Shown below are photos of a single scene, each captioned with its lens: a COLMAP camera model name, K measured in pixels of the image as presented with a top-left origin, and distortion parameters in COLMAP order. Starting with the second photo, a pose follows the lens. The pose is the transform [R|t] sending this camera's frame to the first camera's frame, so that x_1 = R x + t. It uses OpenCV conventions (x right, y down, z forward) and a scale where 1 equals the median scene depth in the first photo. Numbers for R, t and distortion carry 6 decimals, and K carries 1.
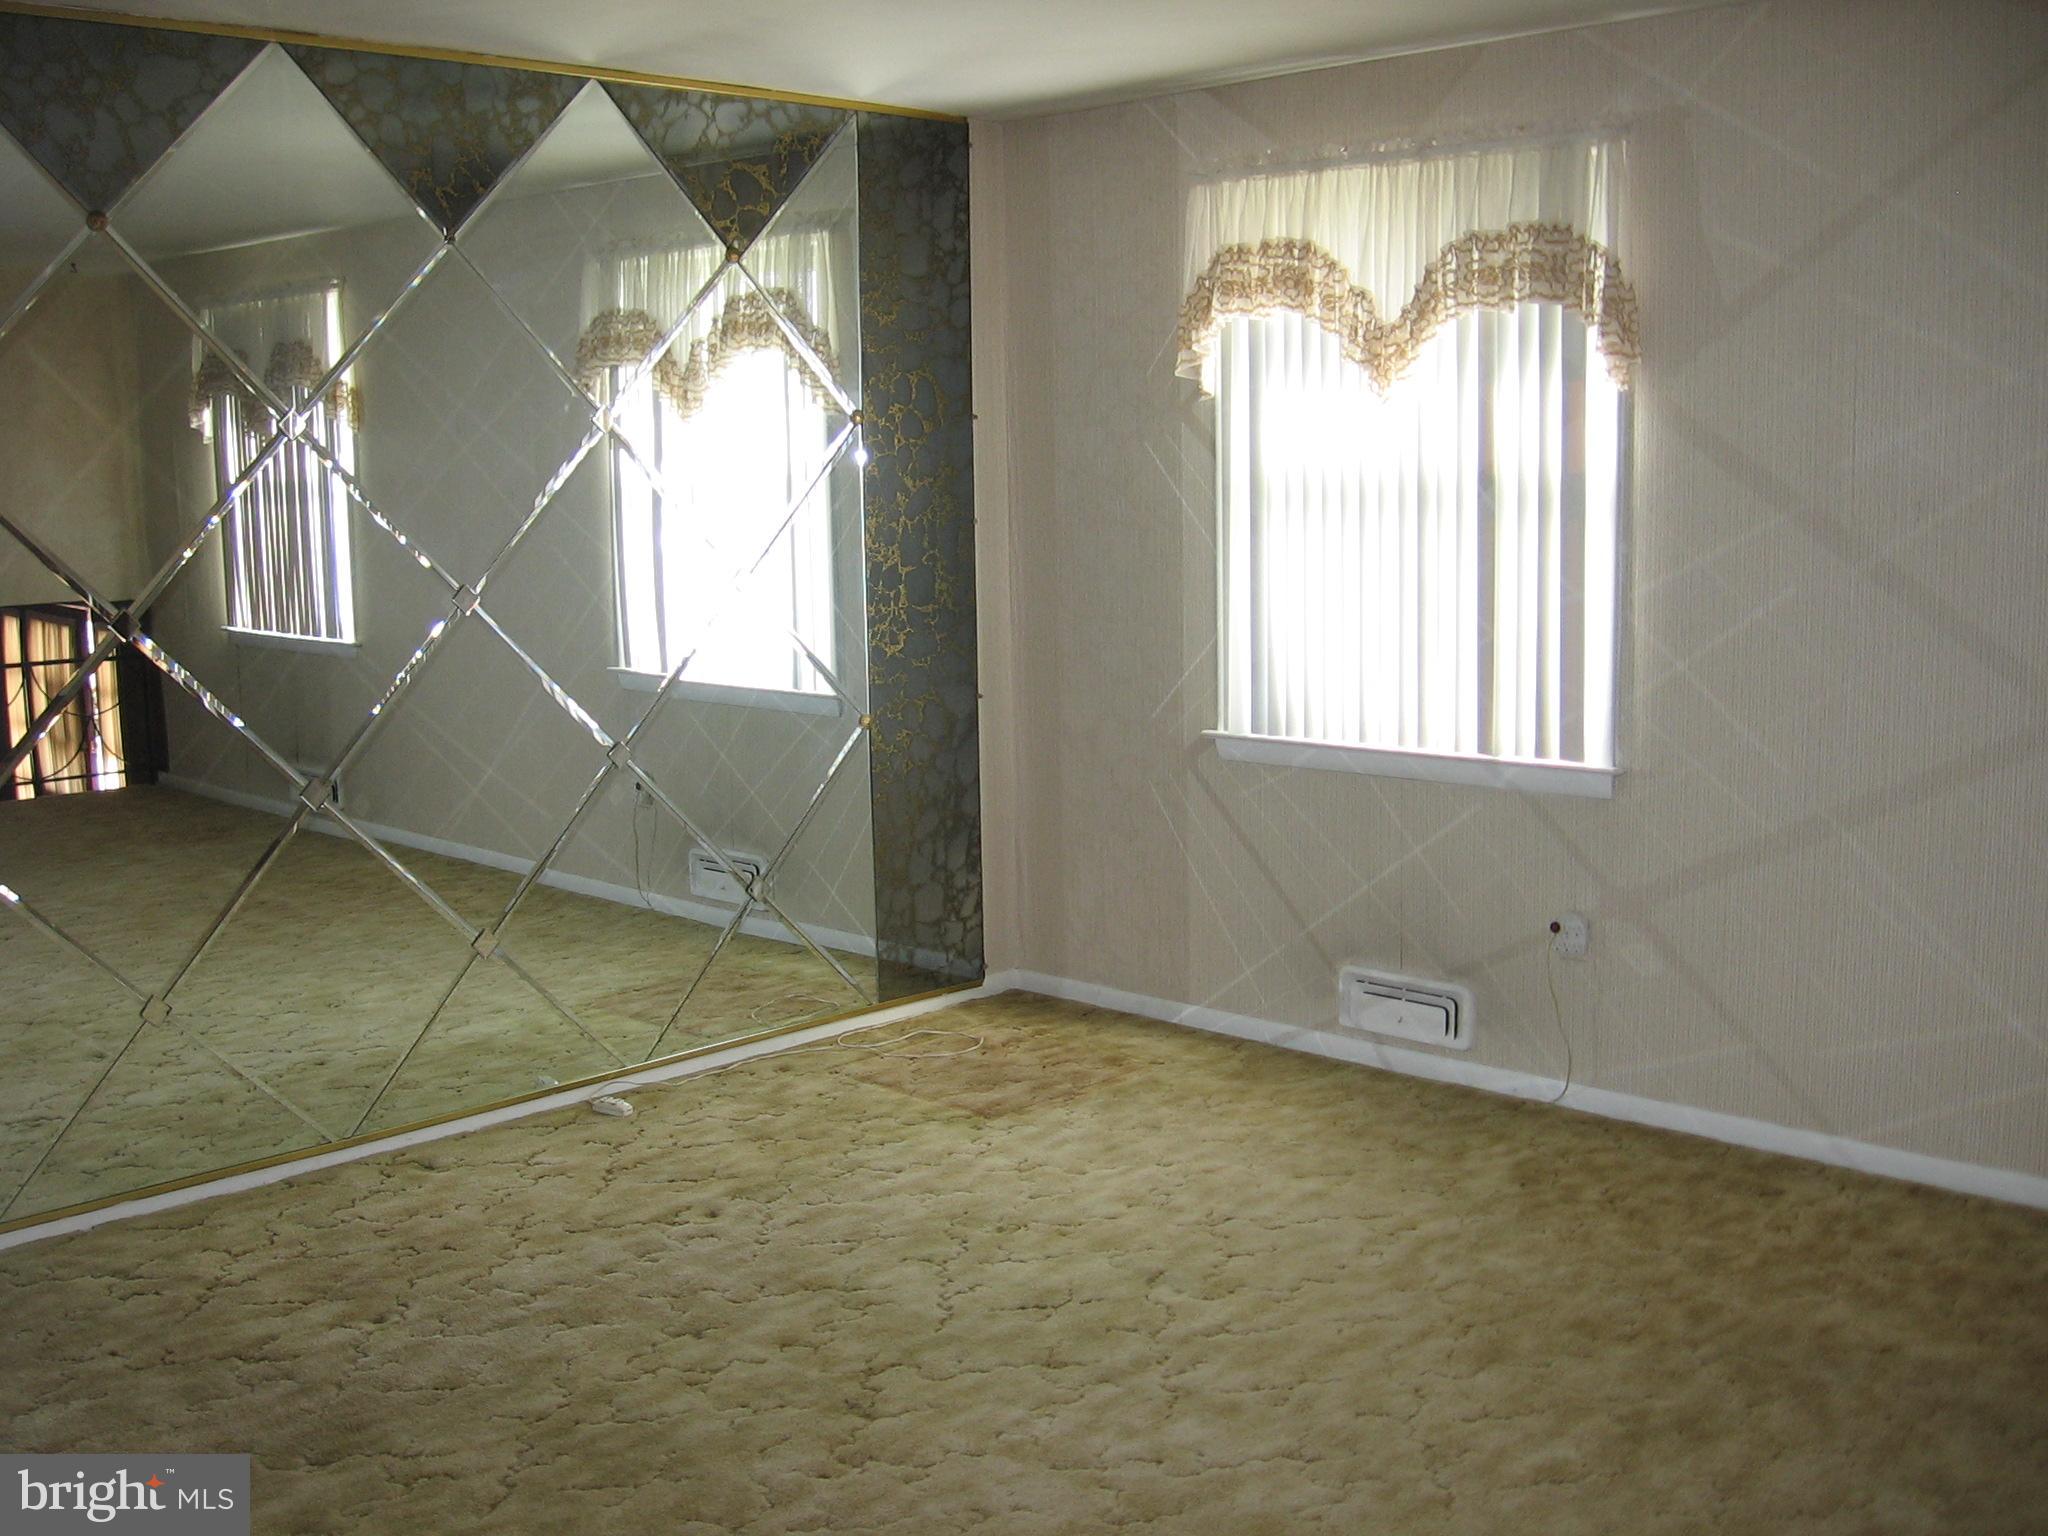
lens RADIAL K [[2234.2, 0, 1024.0], [0, 2234.2, 768.0], [0, 0, 1]] dist [-0.034543, -0.025281]
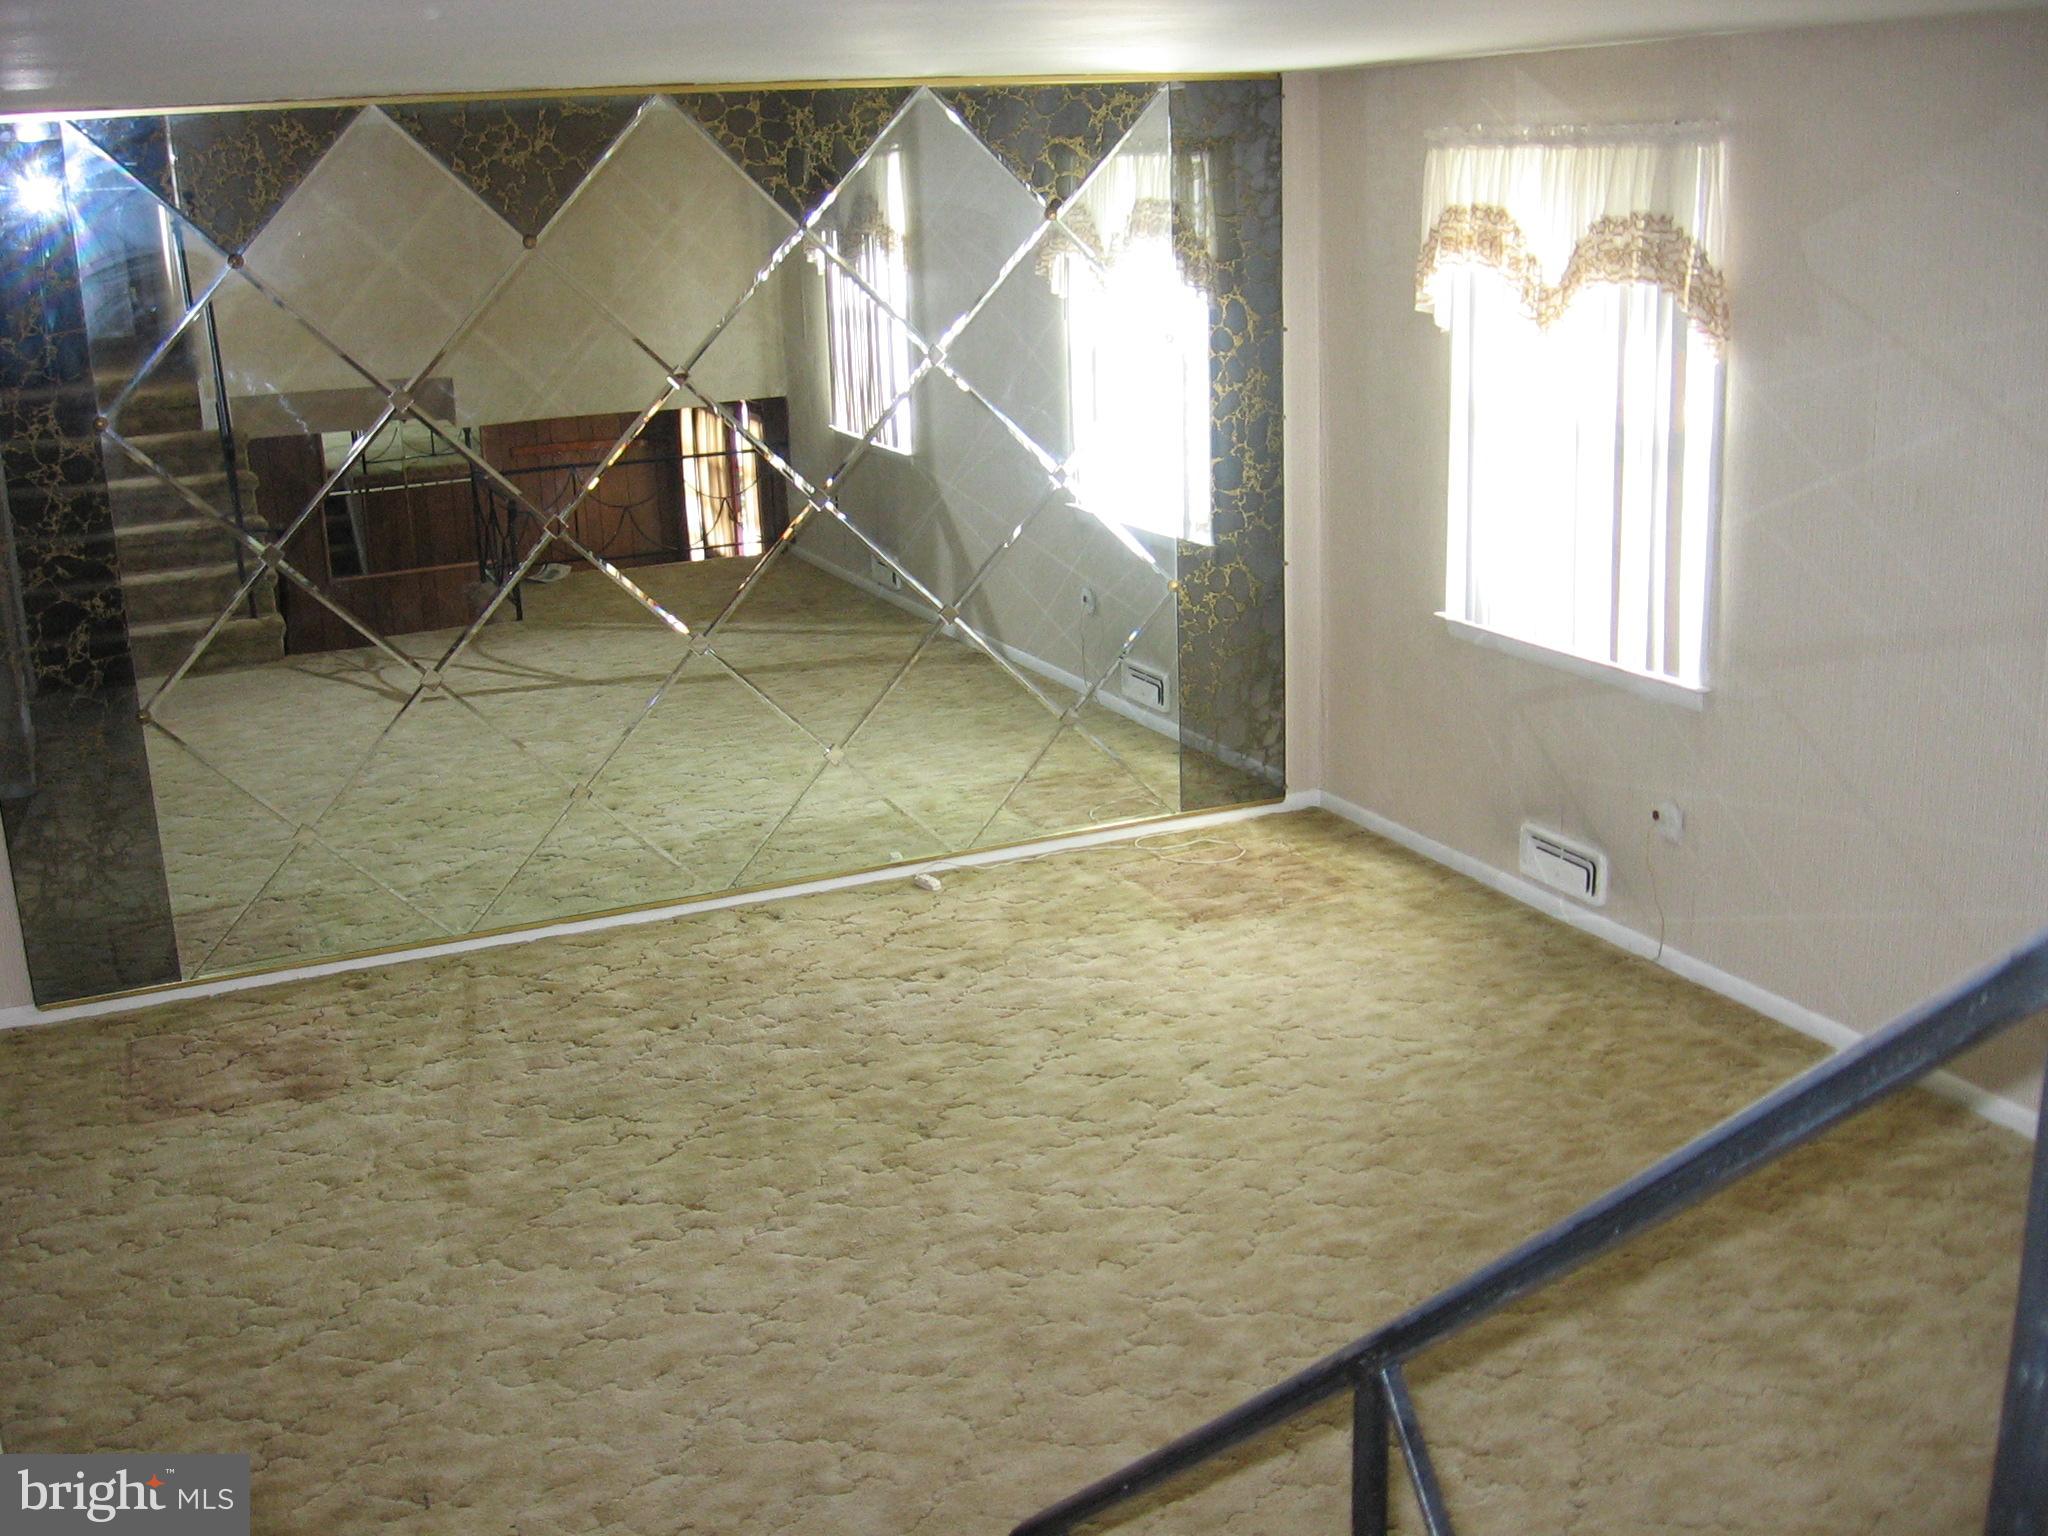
lens RADIAL K [[2235.1, 0, 1024.0], [0, 2235.1, 768.0], [0, 0, 1]] dist [-0.014509, 0.002167]
pose [[0.932371, 0.081979, -0.352085, 0.328435], [-0.033263, 0.989271, 0.142255, -0.105325], [0.359970, -0.120923, 0.925094, -0.197006]]
